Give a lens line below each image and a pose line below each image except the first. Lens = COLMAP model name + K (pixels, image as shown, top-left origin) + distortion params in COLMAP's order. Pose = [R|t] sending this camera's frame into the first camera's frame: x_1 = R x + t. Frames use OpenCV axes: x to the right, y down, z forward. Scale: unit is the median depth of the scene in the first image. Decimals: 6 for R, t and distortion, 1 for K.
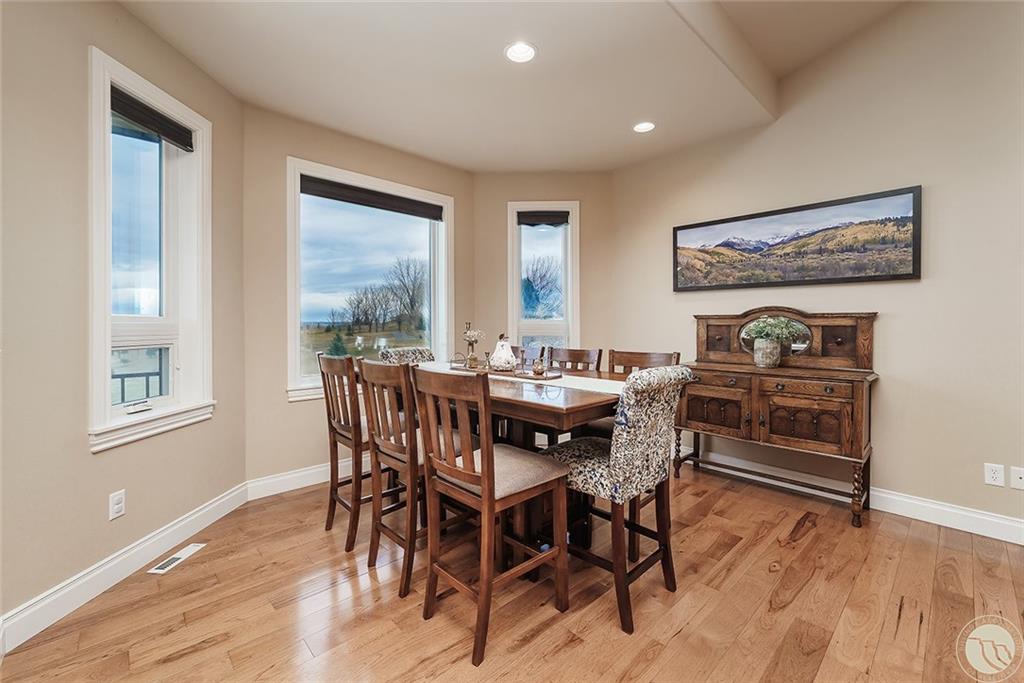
lens RADIAL K [[427.5, 0, 515.0], [0, 427.5, 325.3], [0, 0, 1]] dist [0.001501, 0.000093]
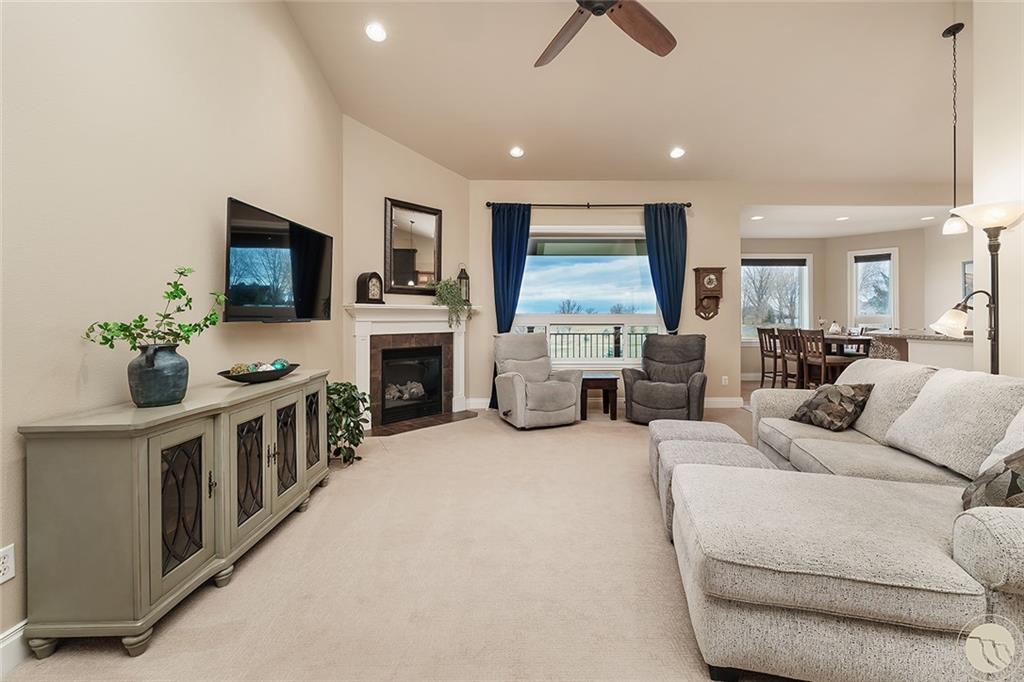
lens RADIAL K [[436.7, 0, 512.7], [0, 436.7, 311.3], [0, 0, 1]] dist [-0.000781, 0.000009]
pose [[0.732620, -0.010268, -0.680560, 0.312839], [-0.000738, 0.999874, -0.015881, 0.004547], [0.680637, 0.012137, 0.732520, -2.103512]]
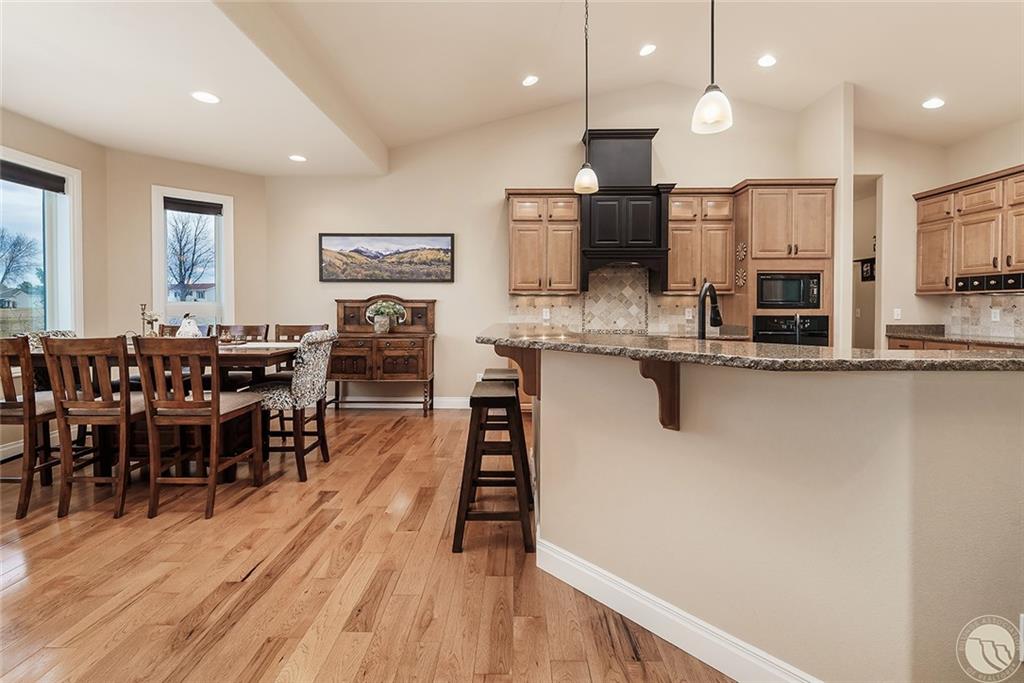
lens RADIAL K [[436.7, 0, 512.7], [0, 436.7, 311.8], [0, 0, 1]] dist [-0.000781, 0.000009]
pose [[0.696961, -0.007659, 0.717069, -0.250310], [-0.000194, 0.999941, 0.010868, 0.000919], [-0.717109, -0.007713, 0.696918, -0.513542]]
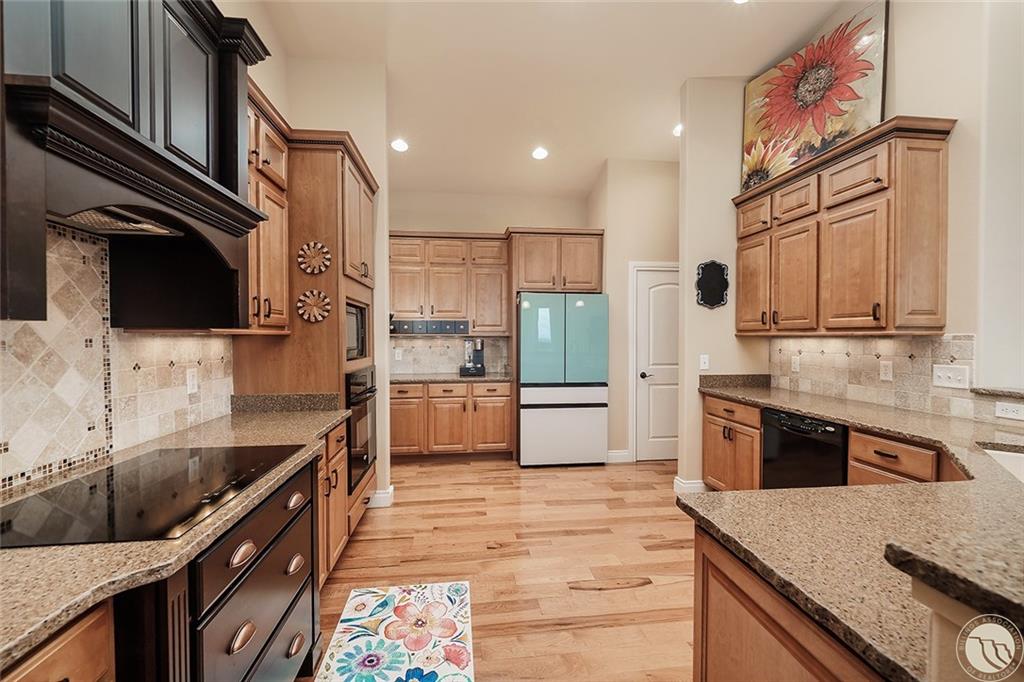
lens RADIAL K [[430.7, 0, 512.0], [0, 430.7, 341.0], [0, 0, 1]] dist [-0.000948, -0.000035]
pose [[-0.802837, -0.005851, 0.596171, 0.690275], [-0.000363, 0.999956, 0.009325, -0.046640], [-0.596199, 0.007270, -0.802804, 0.499054]]
